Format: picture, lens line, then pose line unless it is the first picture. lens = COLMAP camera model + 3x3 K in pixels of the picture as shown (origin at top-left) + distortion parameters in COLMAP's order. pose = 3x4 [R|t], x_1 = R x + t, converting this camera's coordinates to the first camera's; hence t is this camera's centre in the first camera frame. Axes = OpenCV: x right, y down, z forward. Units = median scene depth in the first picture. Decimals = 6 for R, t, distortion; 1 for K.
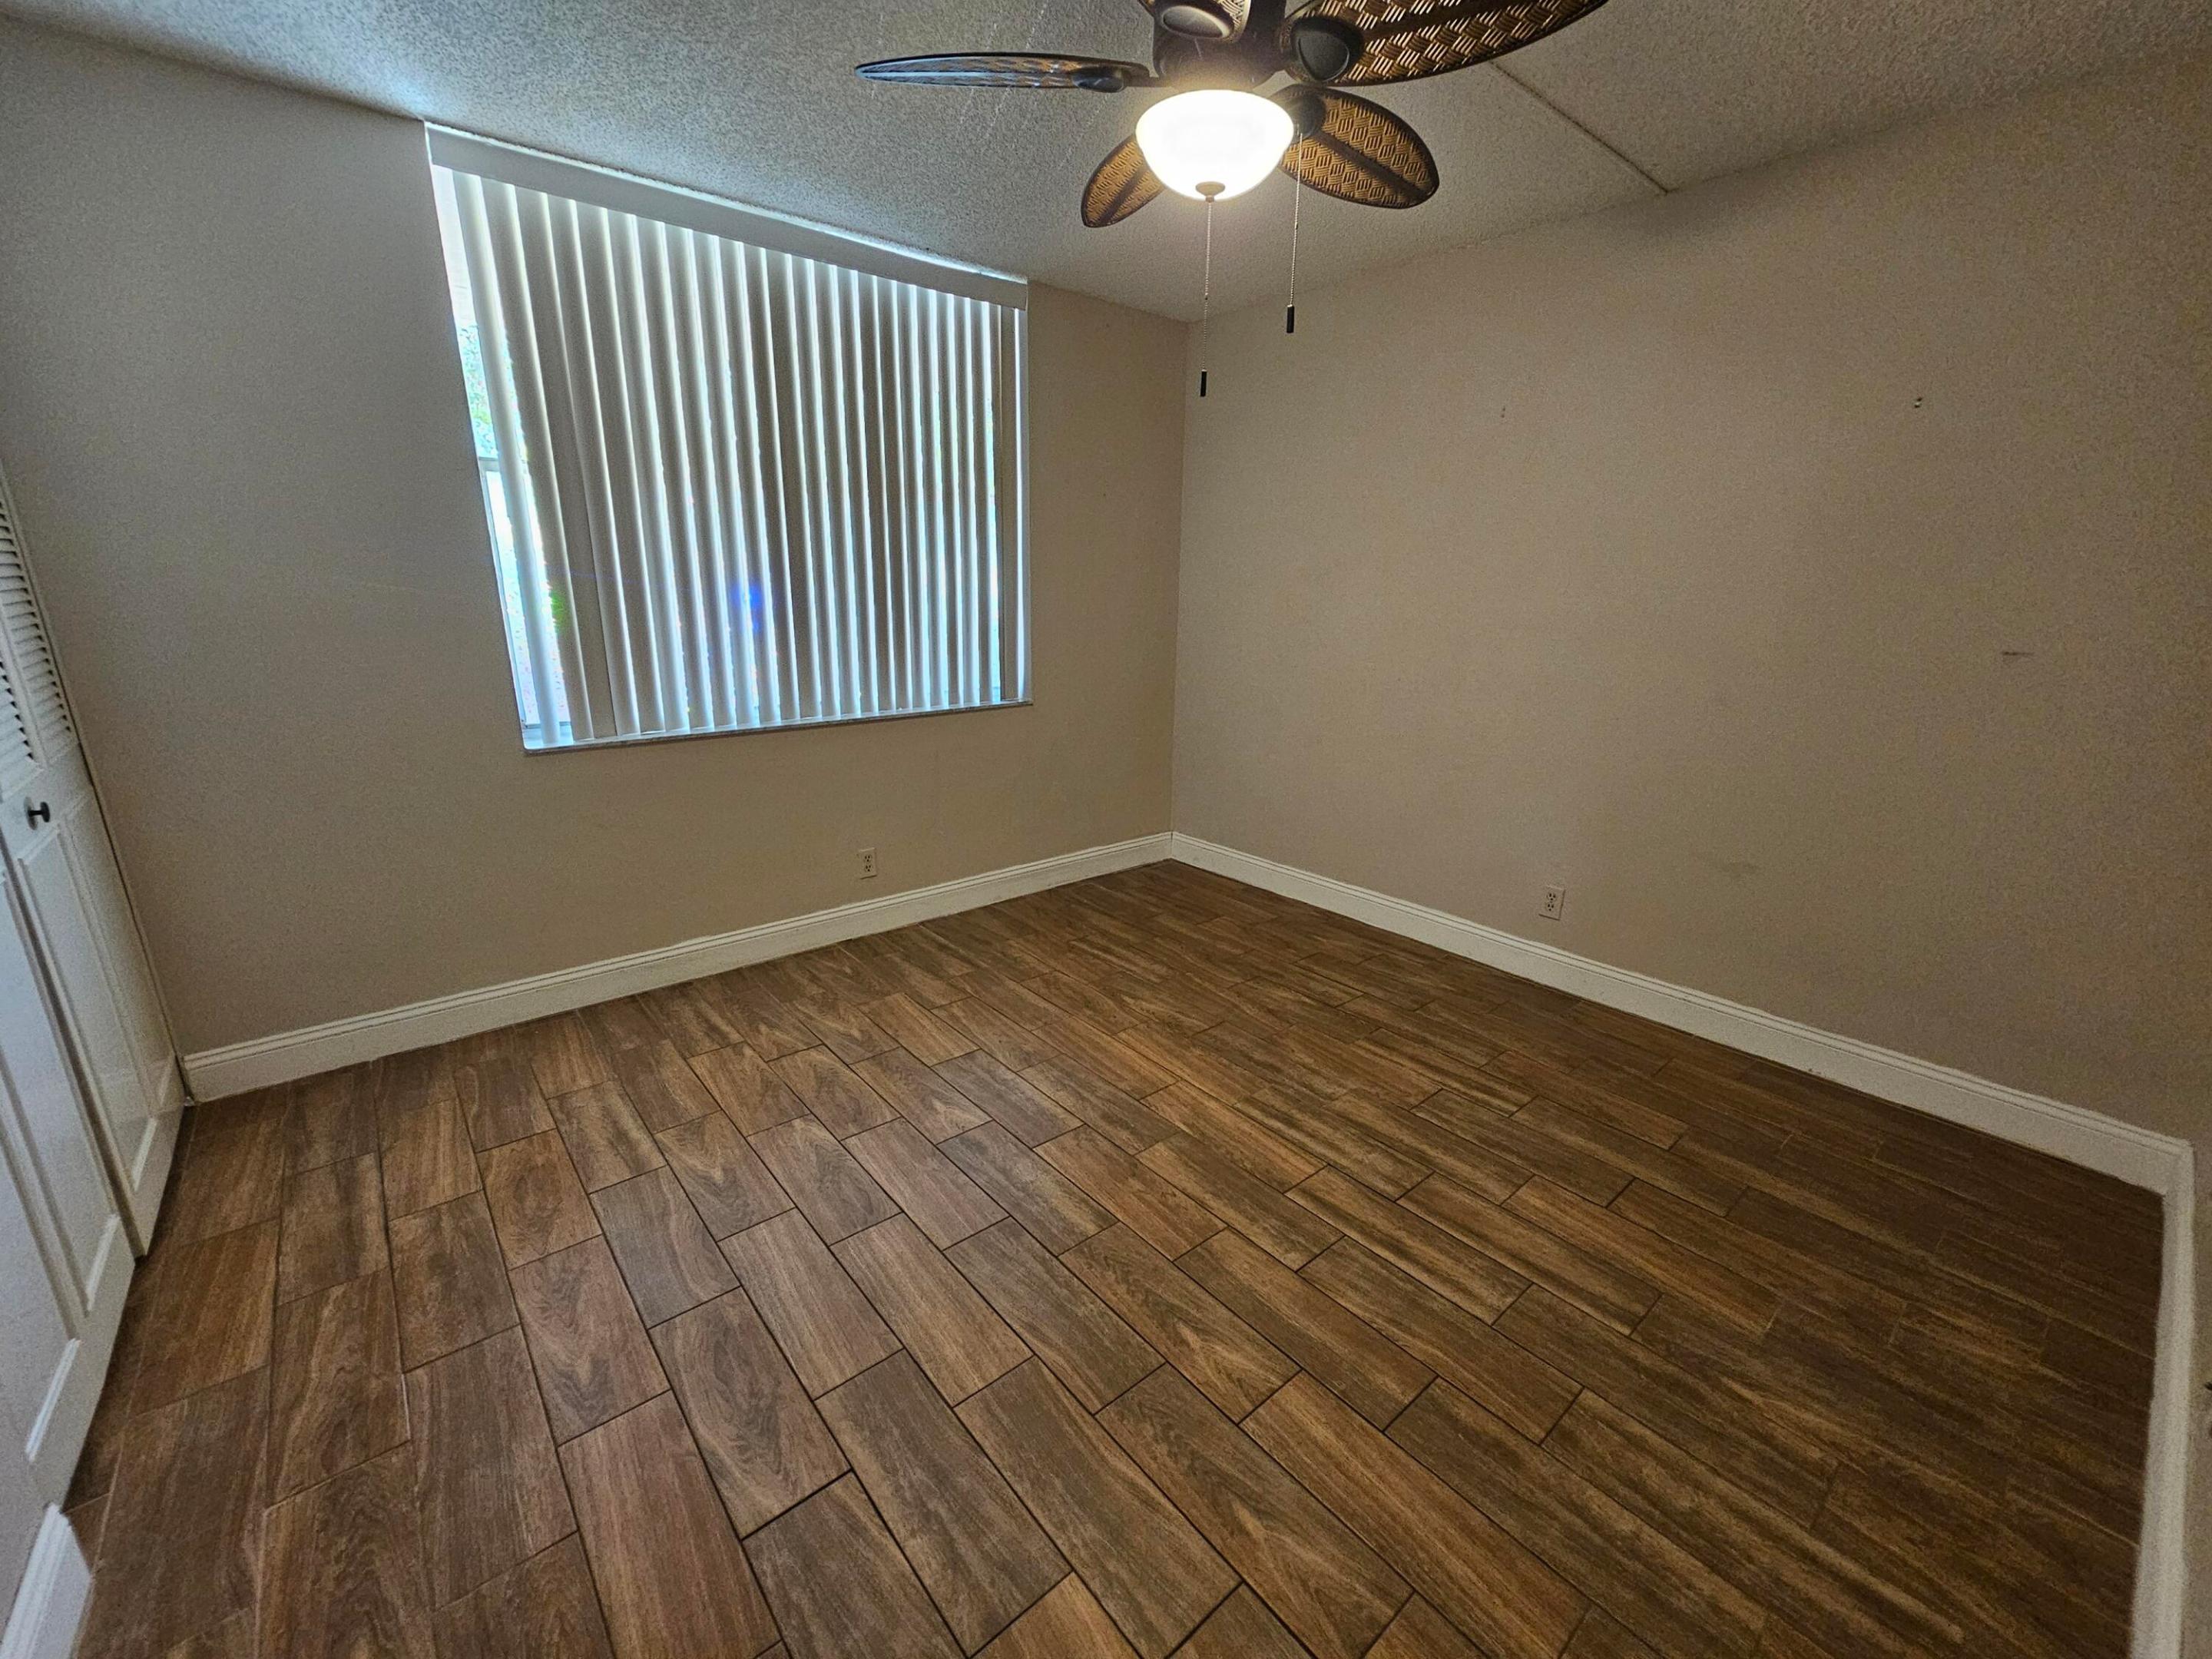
lens RADIAL K [[904.0, 0, 1105.6], [0, 904.0, 823.4], [0, 0, 1]] dist [-0.000820, 0.001752]
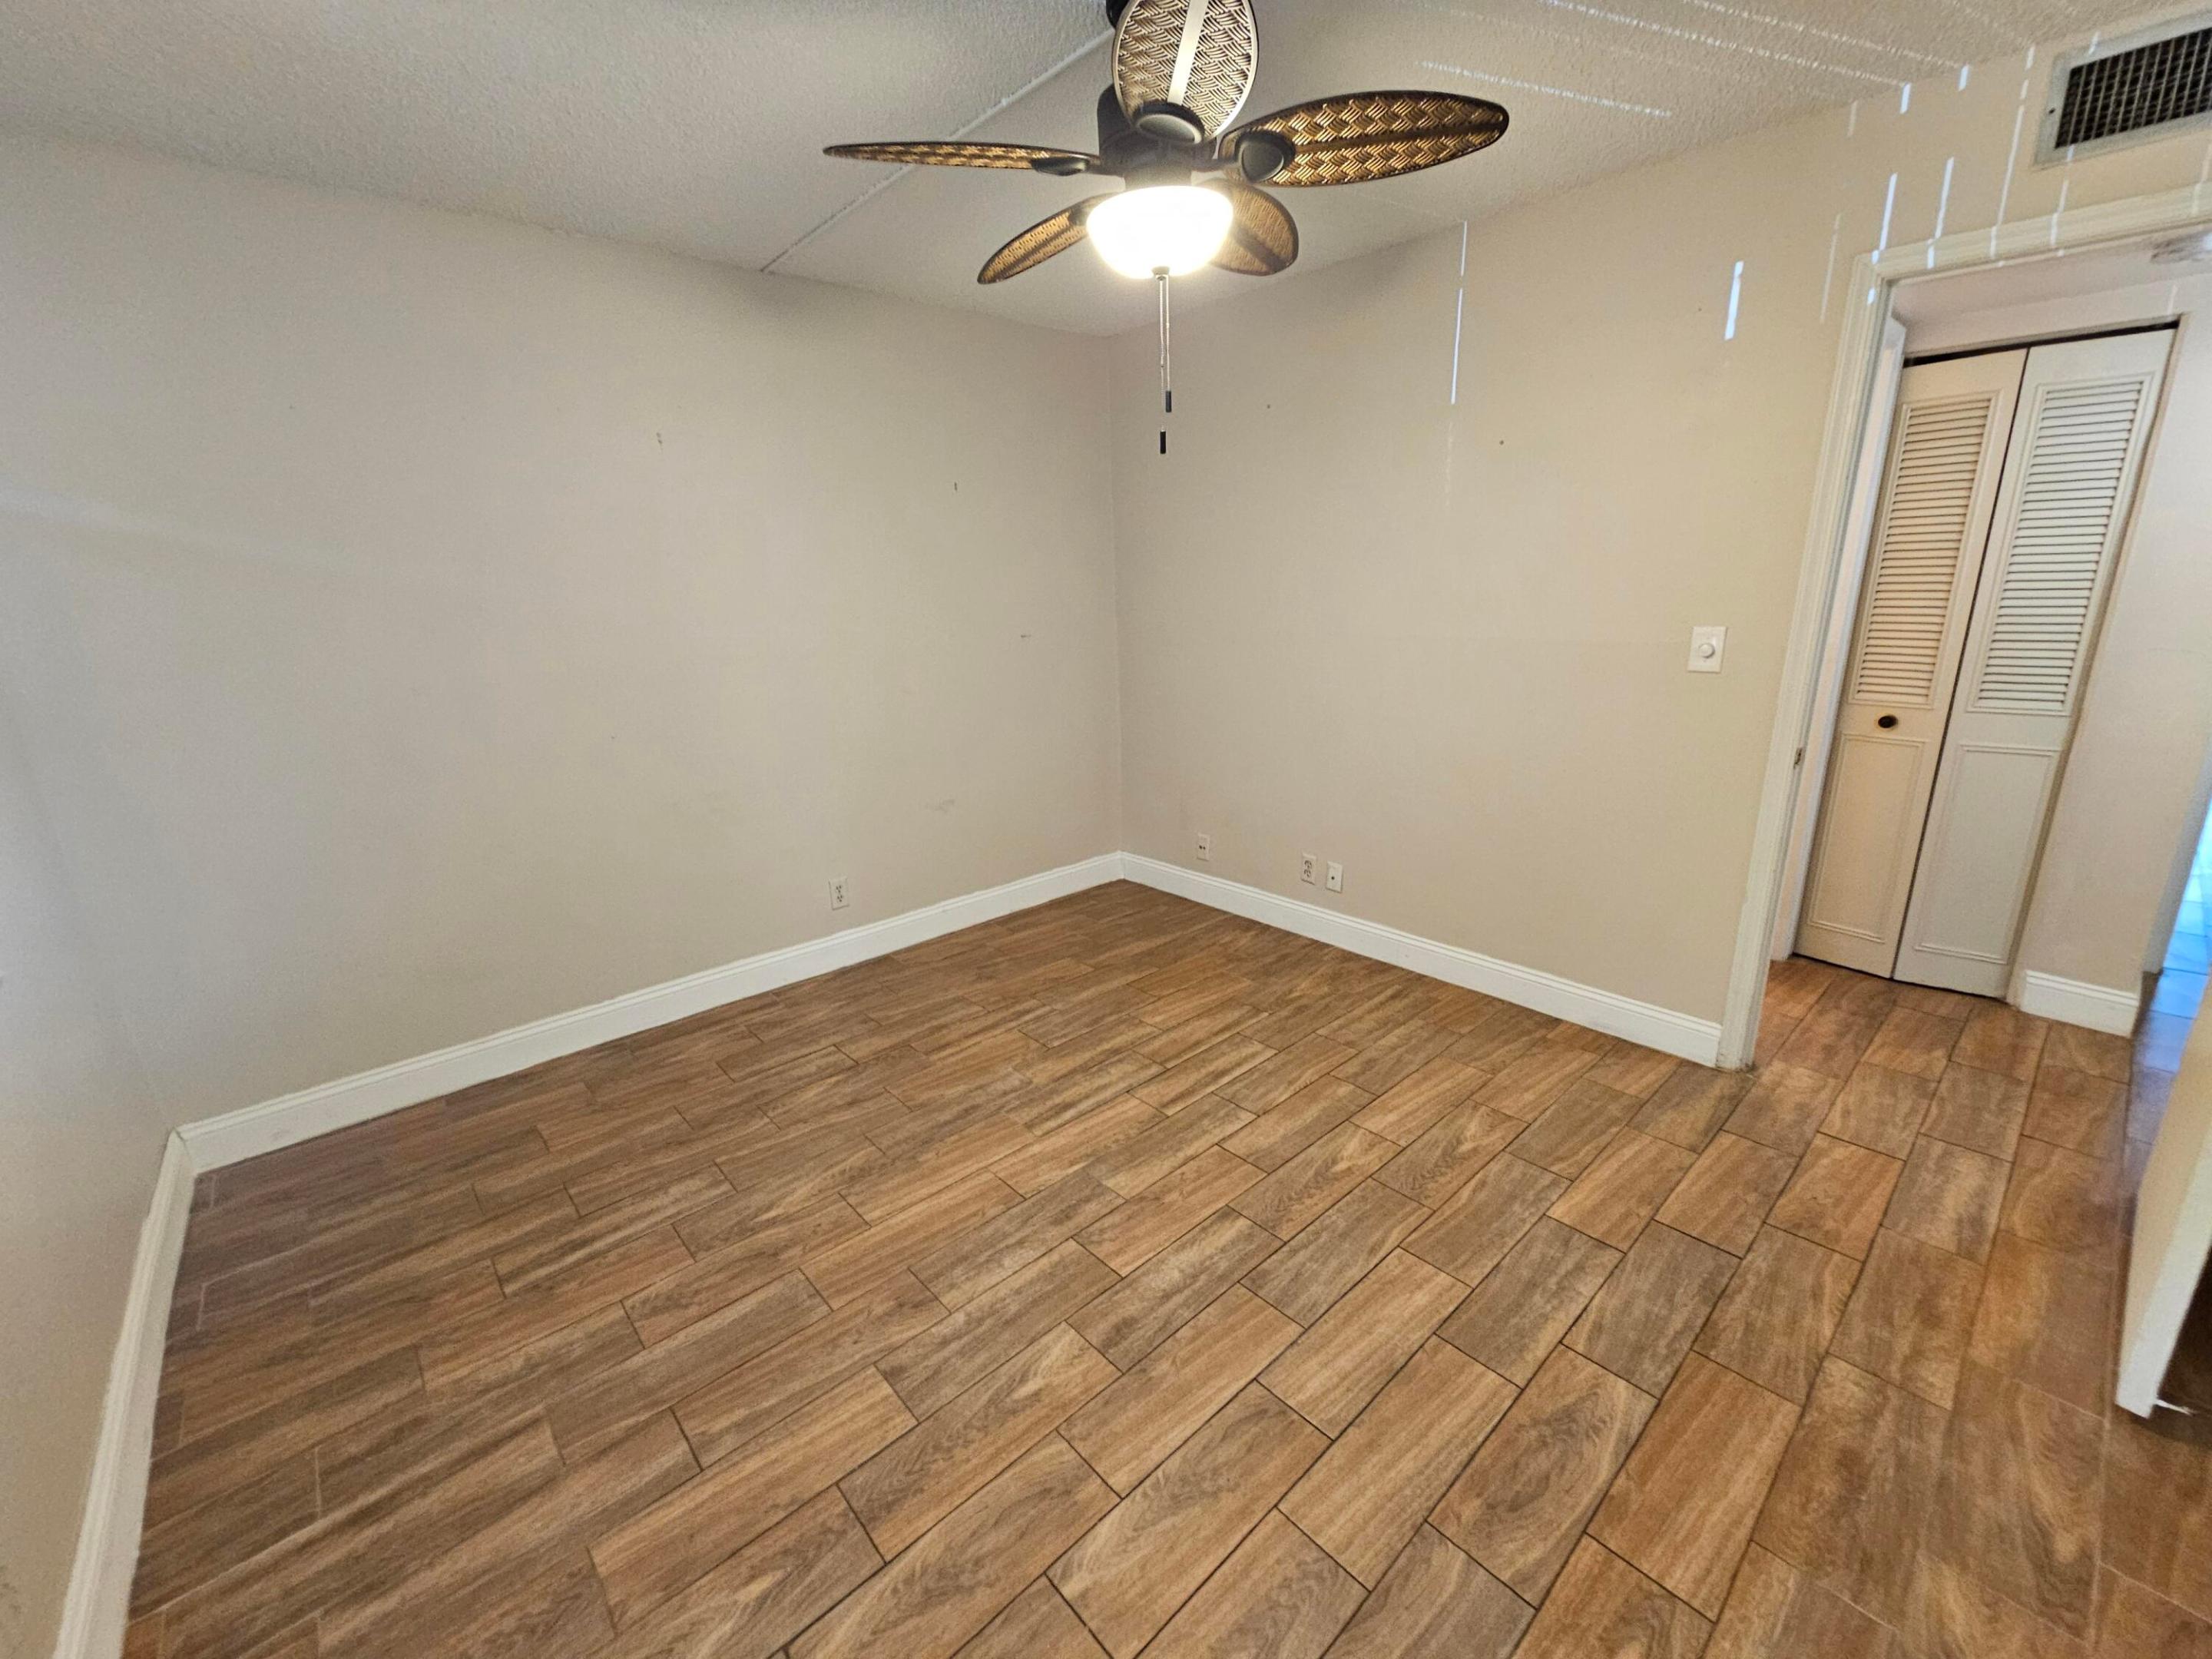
lens RADIAL K [[904.0, 0, 1106.6], [0, 904.0, 827.9], [0, 0, 1]] dist [-0.000820, 0.001752]
pose [[-0.028066, -0.278729, 0.959960, -0.819824], [0.291095, 0.916437, 0.274602, -0.286190], [-0.956282, 0.287146, 0.055416, 0.871653]]
